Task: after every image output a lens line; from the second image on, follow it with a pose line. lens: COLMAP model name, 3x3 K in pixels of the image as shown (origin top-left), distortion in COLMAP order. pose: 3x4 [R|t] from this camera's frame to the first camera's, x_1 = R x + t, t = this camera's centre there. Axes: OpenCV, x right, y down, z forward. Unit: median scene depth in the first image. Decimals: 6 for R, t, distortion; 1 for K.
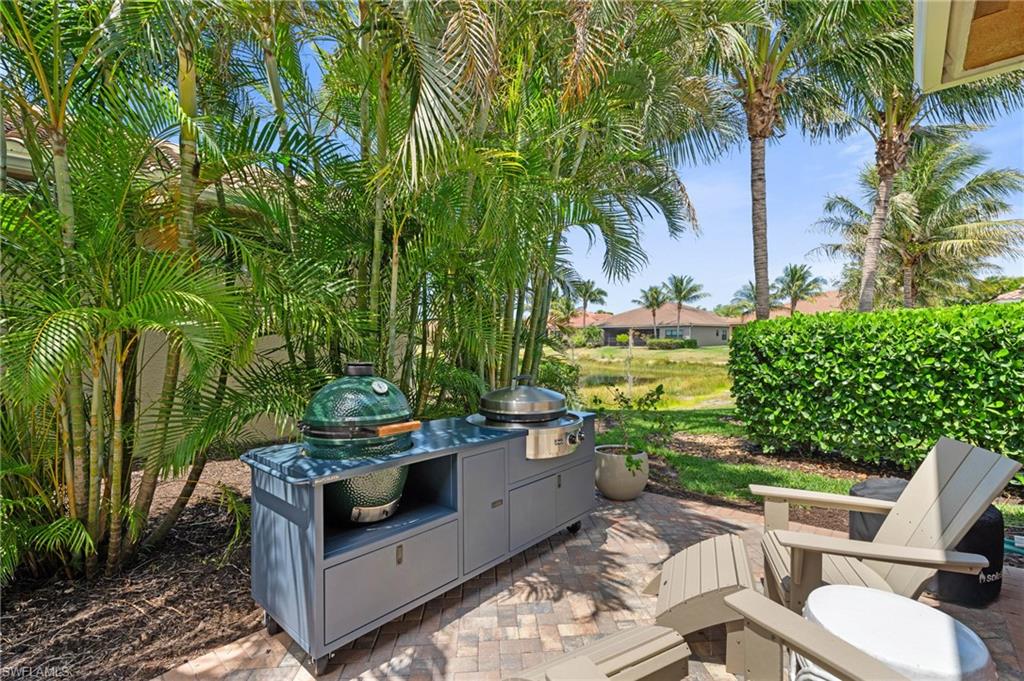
lens RADIAL K [[457.0, 0, 512.0], [0, 457.0, 340.5], [0, 0, 1]] dist [-0.001336, 0.001477]
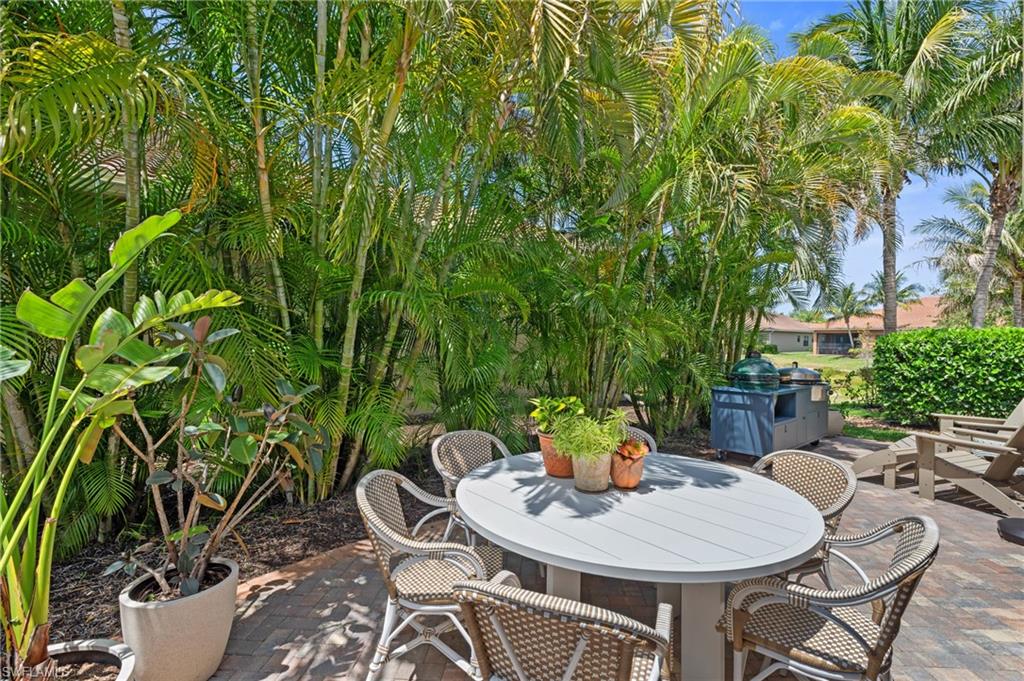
lens RADIAL K [[457.0, 0, 512.0], [0, 457.0, 340.5], [0, 0, 1]] dist [-0.001336, 0.001477]
pose [[0.992634, 0.020517, -0.119399, -0.555048], [-0.020642, 0.999787, 0.000195, 0.005441], [0.119378, 0.002271, 0.992846, -0.639316]]
